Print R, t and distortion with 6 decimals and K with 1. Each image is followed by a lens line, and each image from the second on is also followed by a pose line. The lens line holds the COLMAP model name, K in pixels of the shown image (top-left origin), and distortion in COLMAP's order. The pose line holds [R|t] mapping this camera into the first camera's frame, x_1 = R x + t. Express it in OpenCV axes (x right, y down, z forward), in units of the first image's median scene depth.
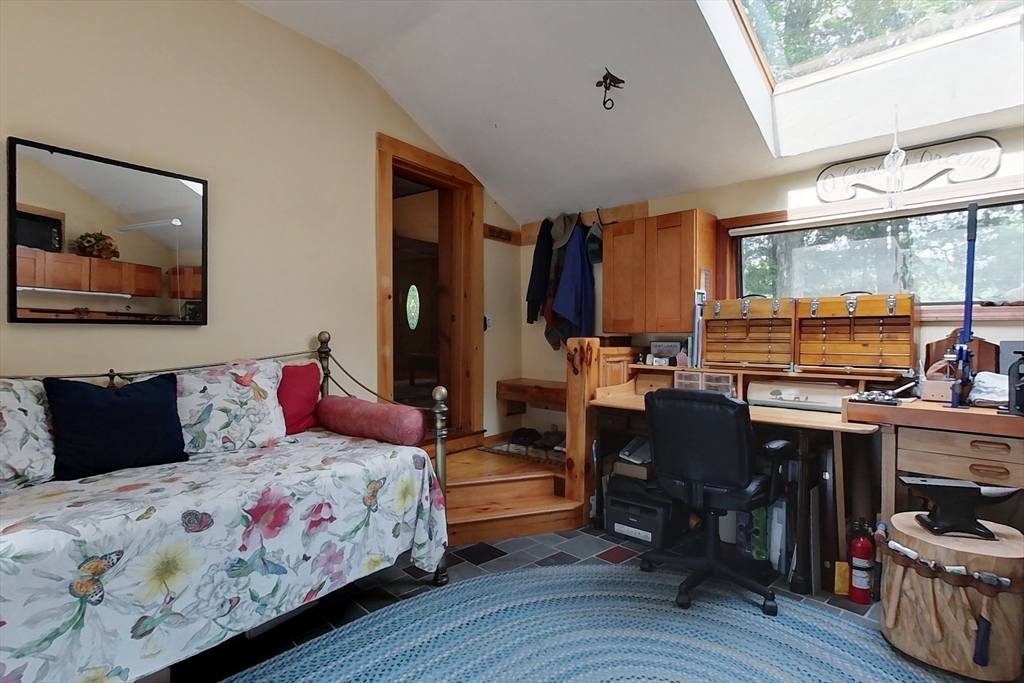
lens RADIAL K [[521.1, 0, 512.4], [0, 521.1, 339.2], [0, 0, 1]] dist [0.003395, -0.000823]
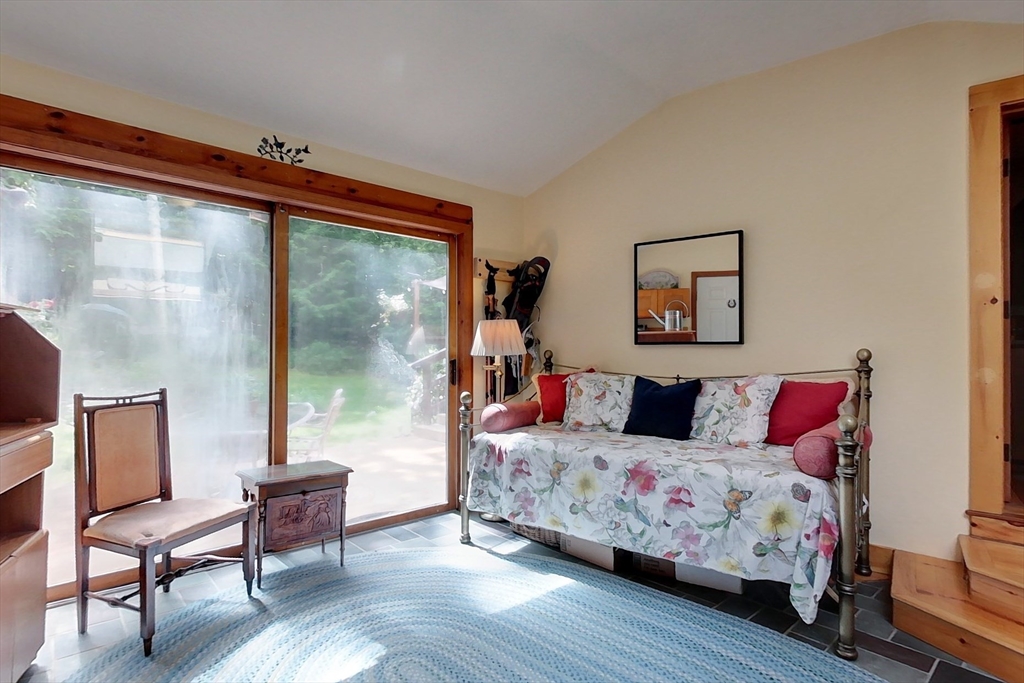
lens RADIAL K [[521.1, 0, 516.6], [0, 521.1, 345.9], [0, 0, 1]] dist [0.003395, -0.000823]
pose [[-0.006966, -0.012254, -0.999901, 0.846927], [-0.015674, 0.999803, -0.012144, 0.000051], [0.999853, 0.015588, -0.007156, 0.592022]]
